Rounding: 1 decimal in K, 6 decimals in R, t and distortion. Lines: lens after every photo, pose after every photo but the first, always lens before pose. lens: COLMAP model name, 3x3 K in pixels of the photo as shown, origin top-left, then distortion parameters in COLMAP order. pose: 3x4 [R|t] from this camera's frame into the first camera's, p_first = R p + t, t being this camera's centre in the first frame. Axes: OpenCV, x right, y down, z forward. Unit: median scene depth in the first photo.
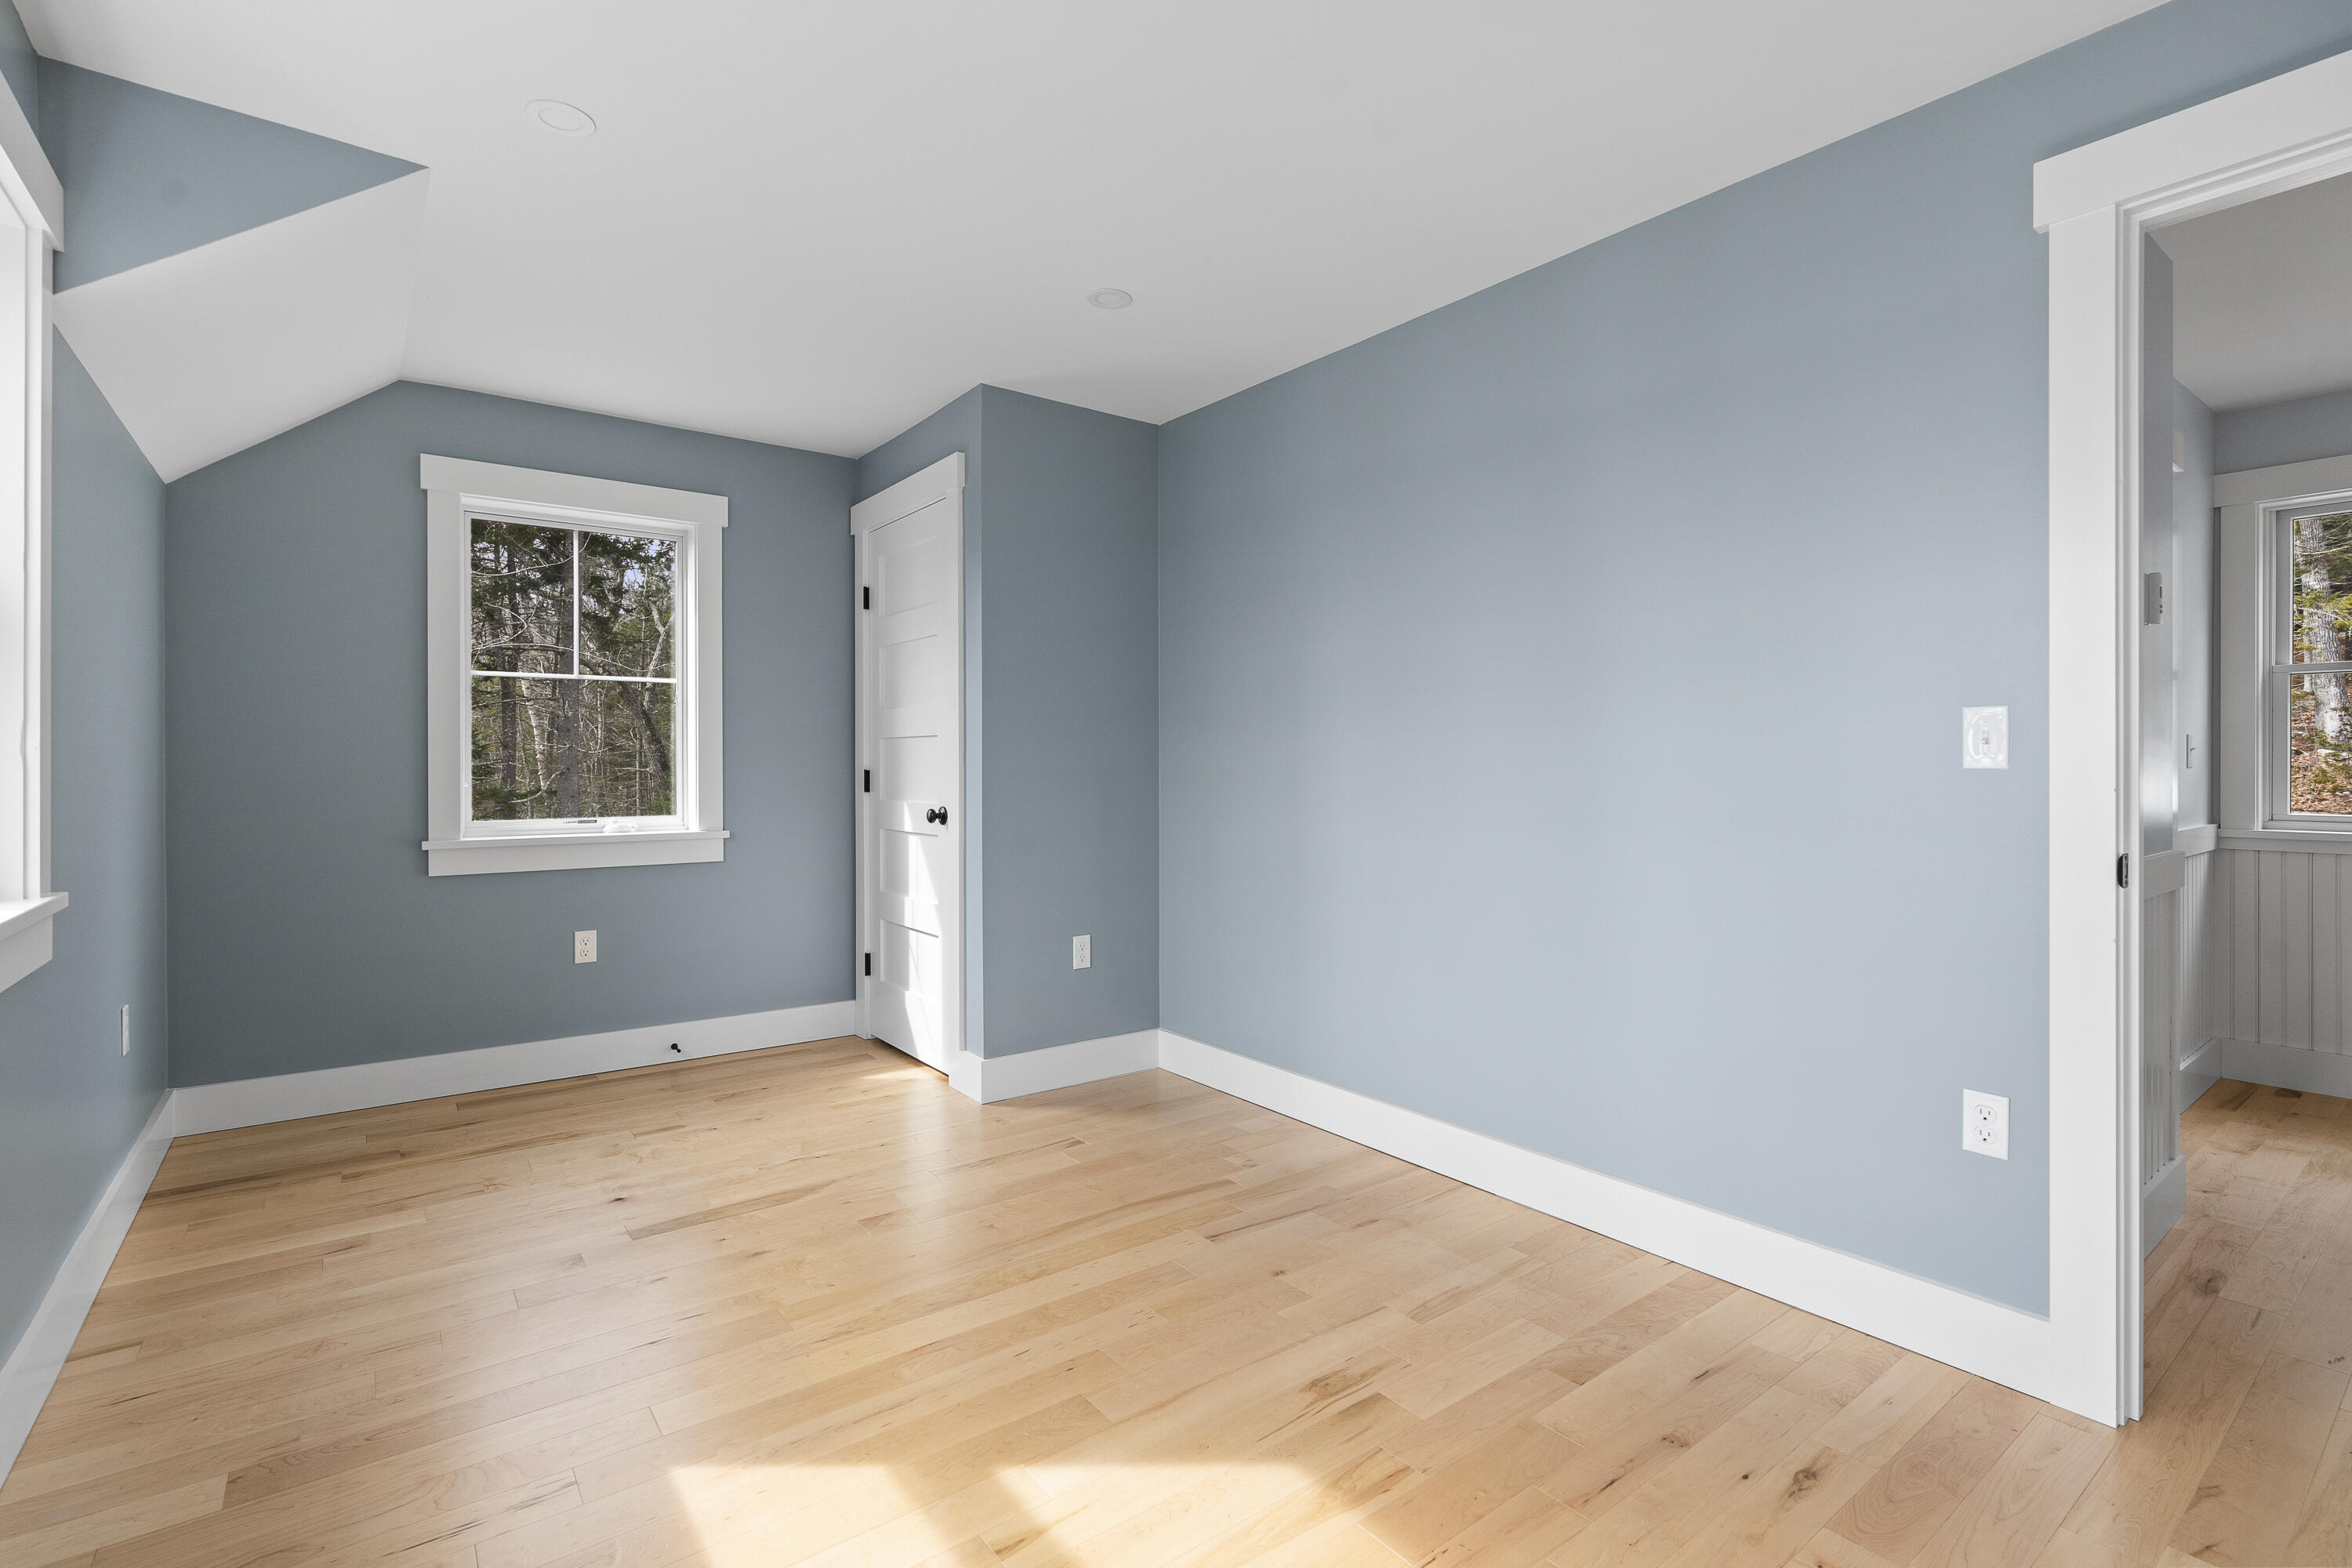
lens RADIAL K [[1068.1, 0, 1177.4], [0, 1068.1, 775.5], [0, 0, 1]] dist [-0.000916, -0.000616]
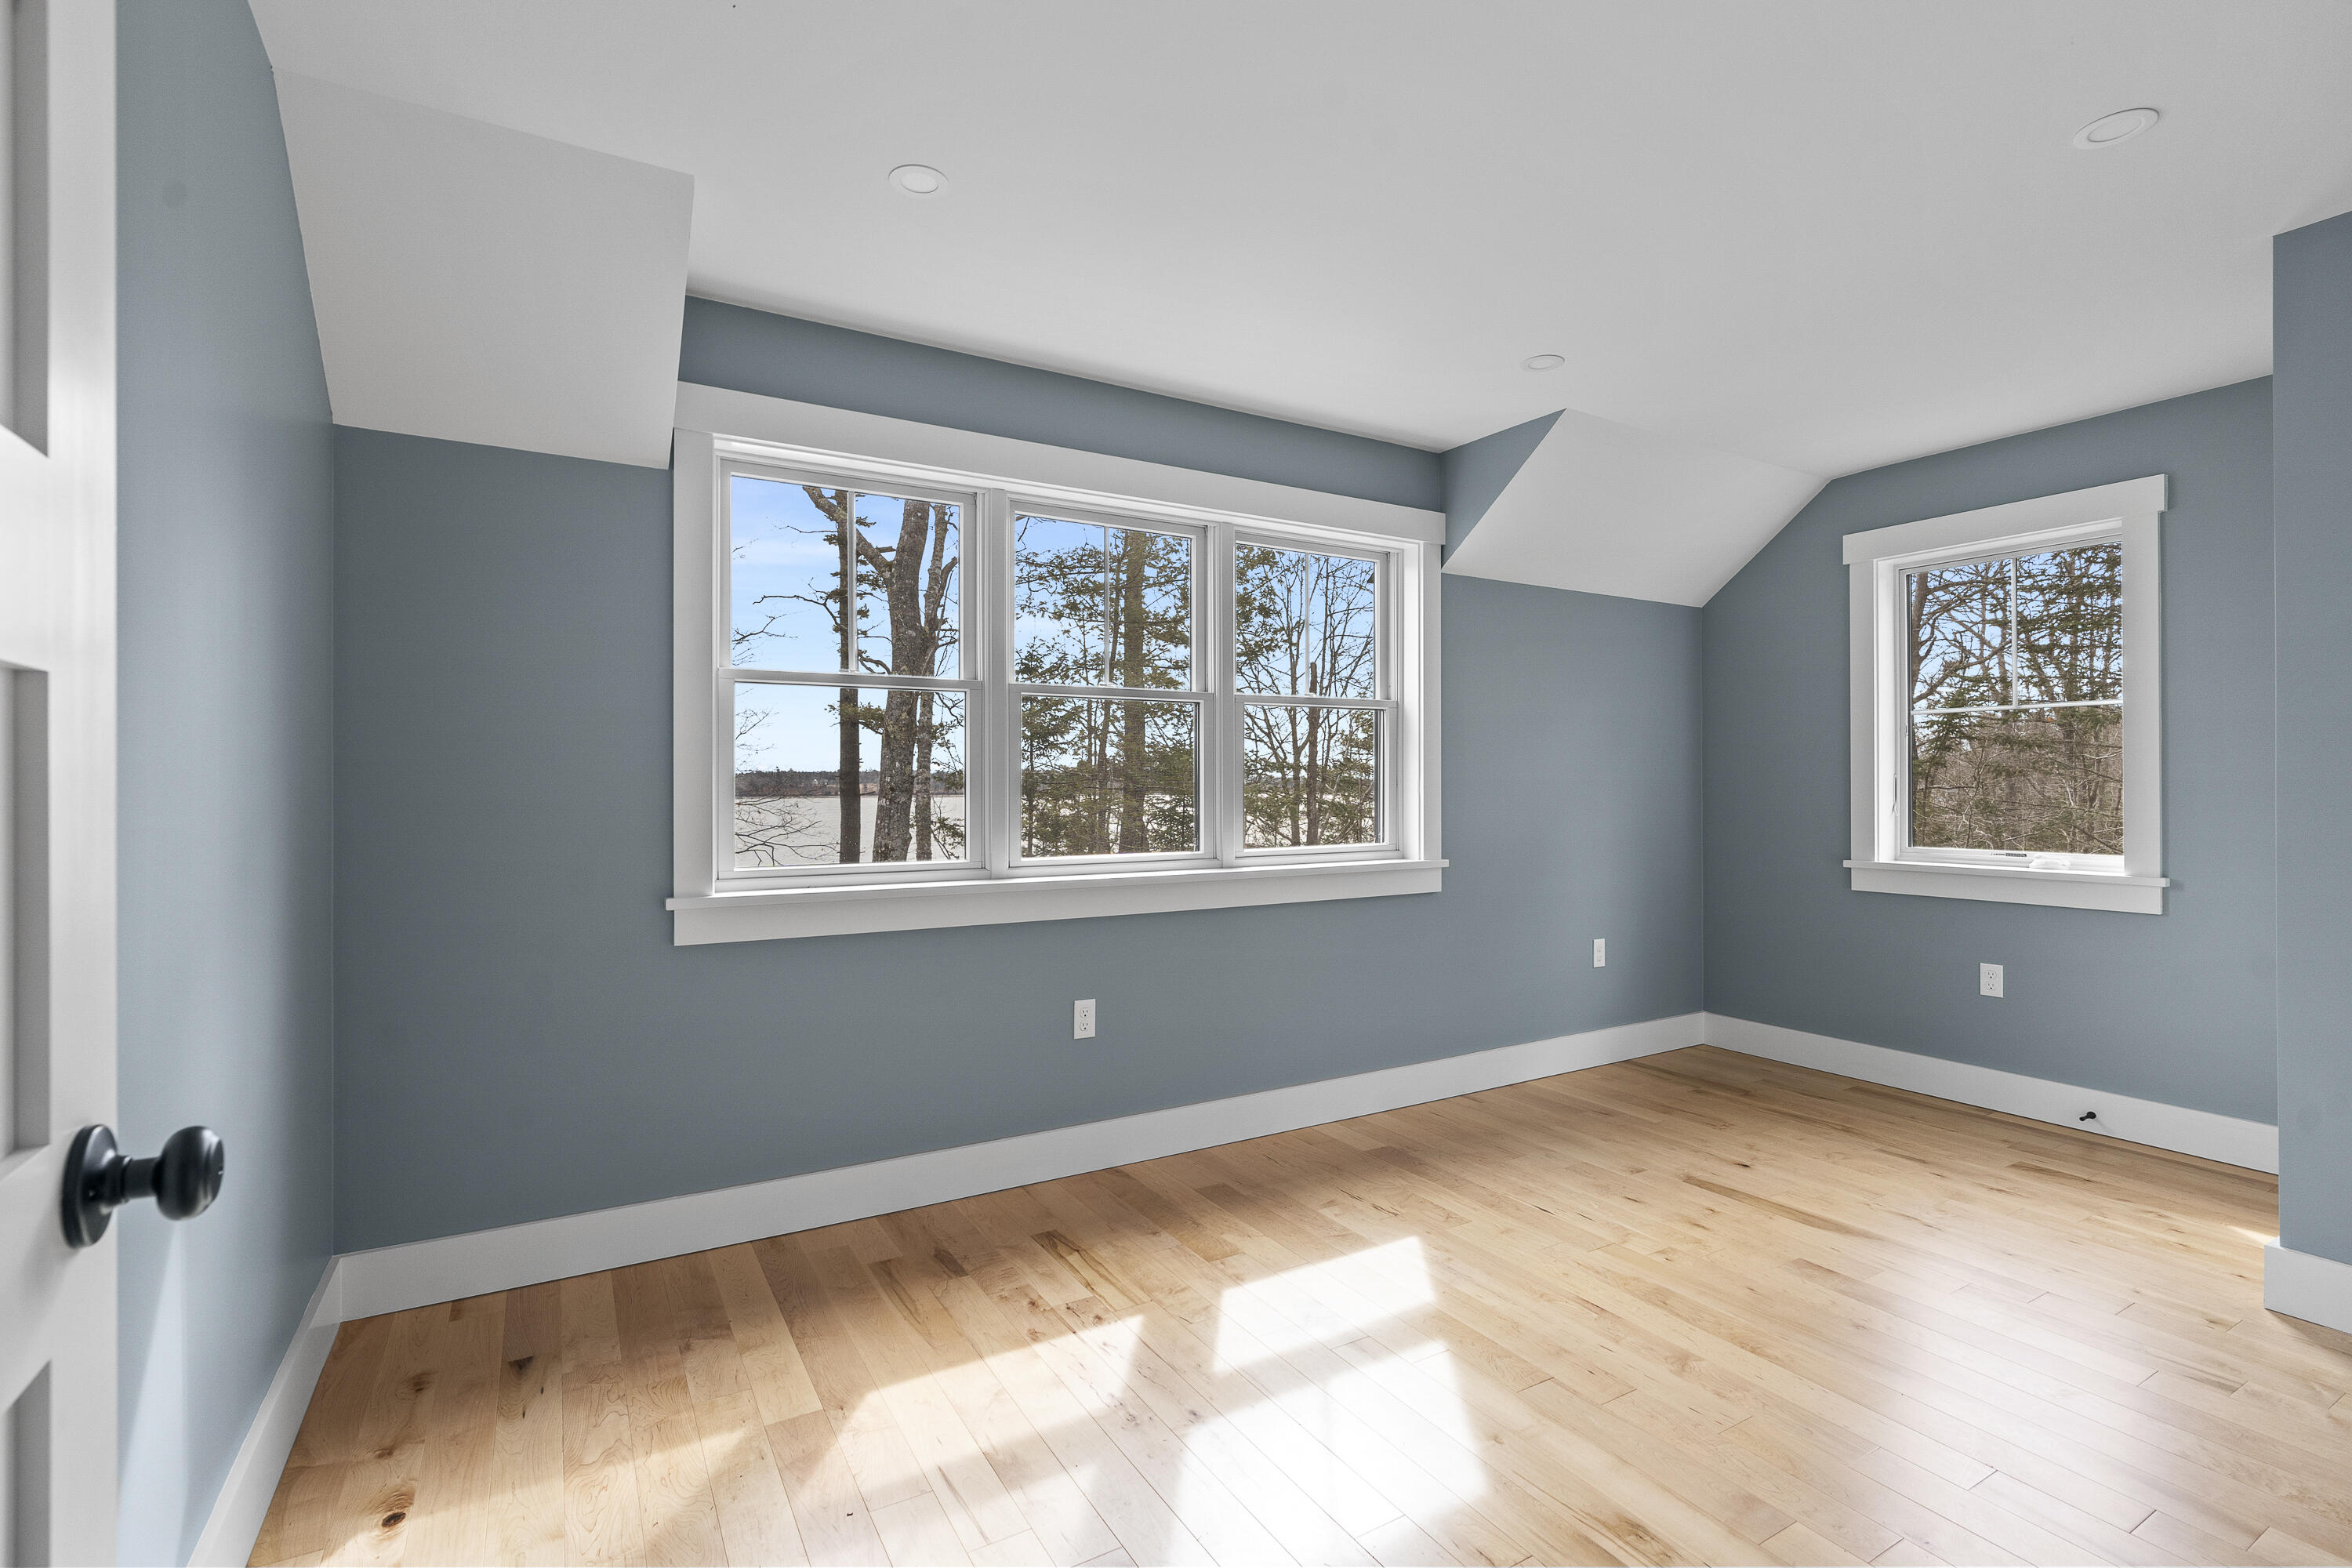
lens RADIAL K [[1093.0, 0, 1184.0], [0, 1093.0, 788.7], [0, 0, 1]] dist [-0.014170, 0.000041]
pose [[-0.121943, 0.004228, -0.992528, 0.639485], [-0.011575, 0.999917, 0.005682, -0.016940], [0.992470, 0.012181, -0.121884, 0.451001]]
